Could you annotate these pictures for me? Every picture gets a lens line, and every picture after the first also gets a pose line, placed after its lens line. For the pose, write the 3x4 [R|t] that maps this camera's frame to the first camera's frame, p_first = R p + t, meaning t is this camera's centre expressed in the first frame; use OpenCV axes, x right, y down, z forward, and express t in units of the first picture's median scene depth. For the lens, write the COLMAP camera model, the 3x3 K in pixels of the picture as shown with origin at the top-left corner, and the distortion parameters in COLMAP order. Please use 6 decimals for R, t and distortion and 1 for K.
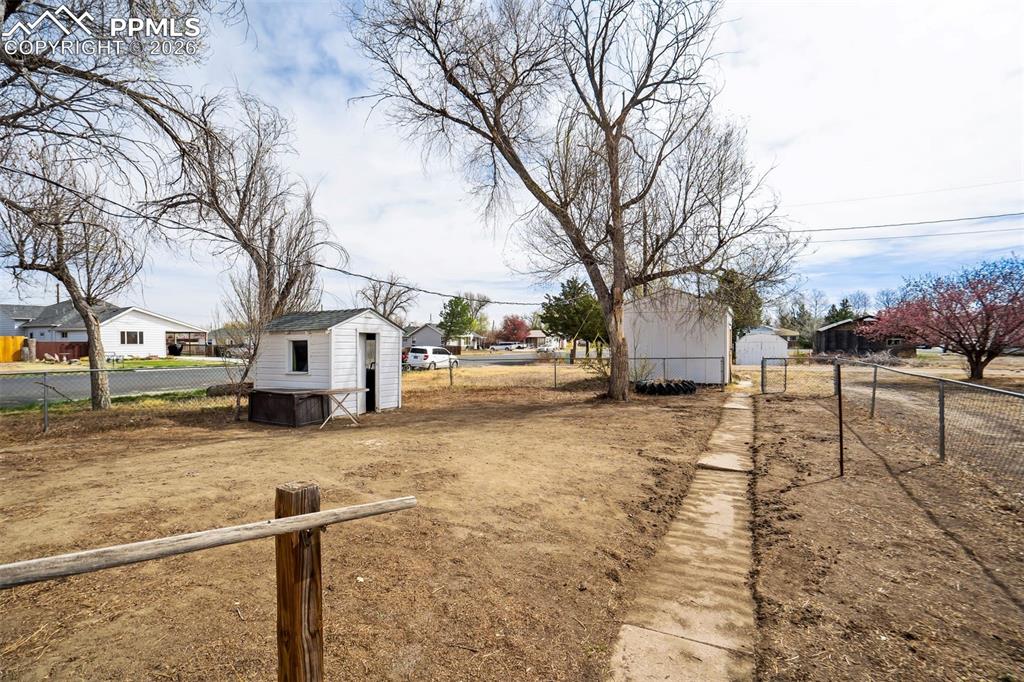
lens RADIAL K [[467.8, 0, 512.0], [0, 467.8, 341.0], [0, 0, 1]] dist [0.001649, 0.000193]
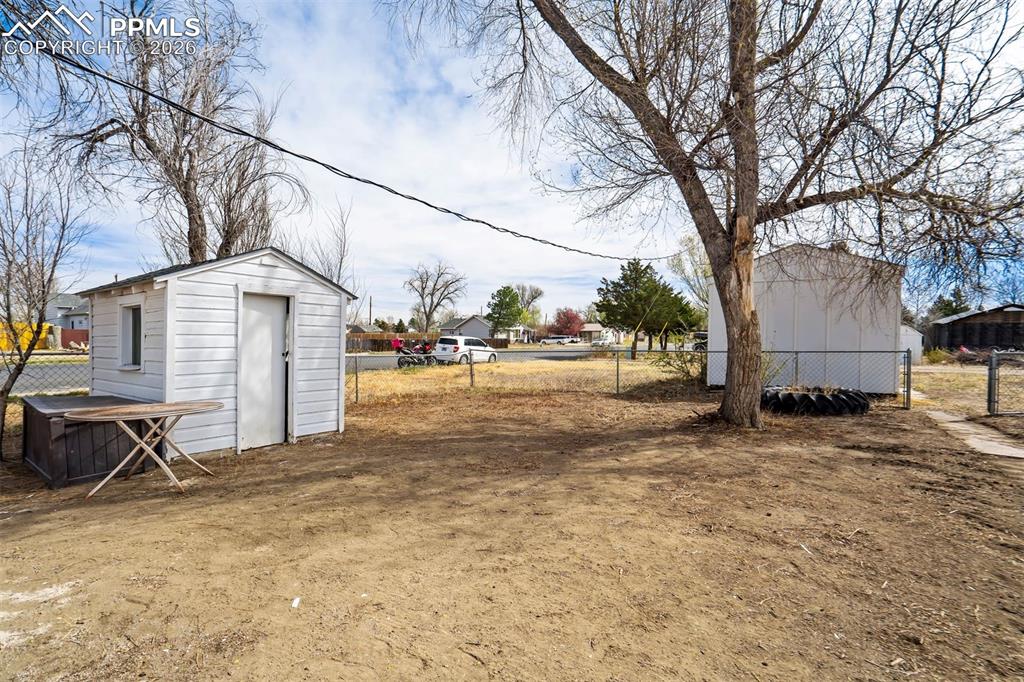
lens RADIAL K [[467.8, 0, 512.0], [0, 467.8, 341.0], [0, 0, 1]] dist [0.001649, 0.000193]
pose [[0.993316, 0.008485, -0.115113, 0.008448], [-0.007200, 0.999907, 0.011577, 0.008022], [0.115200, -0.010671, 0.993285, 0.147743]]
